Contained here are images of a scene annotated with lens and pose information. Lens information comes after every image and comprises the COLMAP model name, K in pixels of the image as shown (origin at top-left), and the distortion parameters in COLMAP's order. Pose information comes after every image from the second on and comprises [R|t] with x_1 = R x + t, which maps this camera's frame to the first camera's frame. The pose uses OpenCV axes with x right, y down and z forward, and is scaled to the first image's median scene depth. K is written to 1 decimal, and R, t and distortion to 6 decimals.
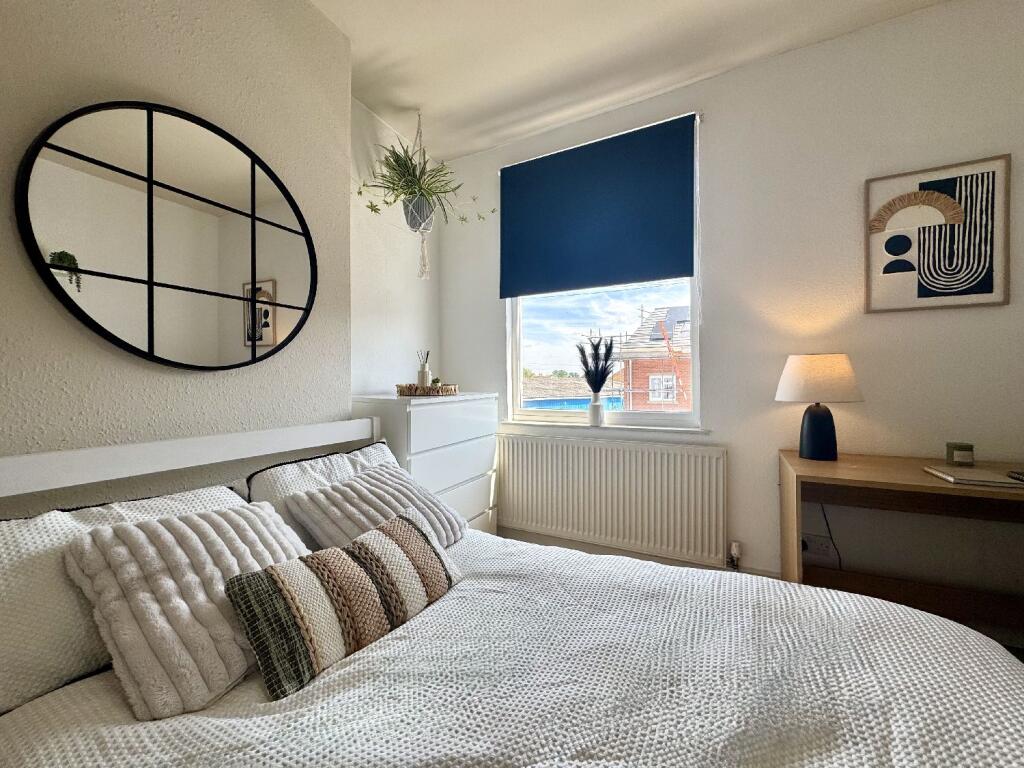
lens RADIAL K [[406.7, 0, 506.6], [0, 406.7, 383.0], [0, 0, 1]] dist [0.000917, 0.000214]
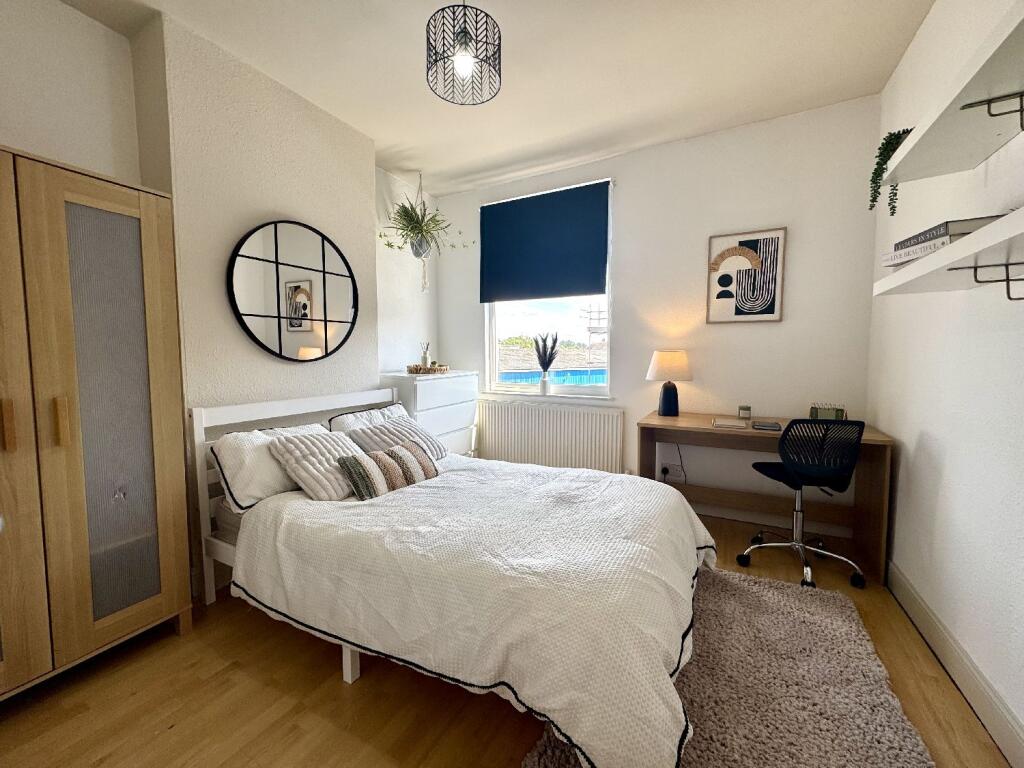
lens RADIAL K [[406.7, 0, 506.6], [0, 406.7, 383.0], [0, 0, 1]] dist [0.000917, 0.000214]
pose [[0.999830, 0.006811, -0.017133, 0.149619], [-0.005536, 0.997288, 0.073389, -0.056352], [0.017587, -0.073281, 0.997156, -0.603693]]
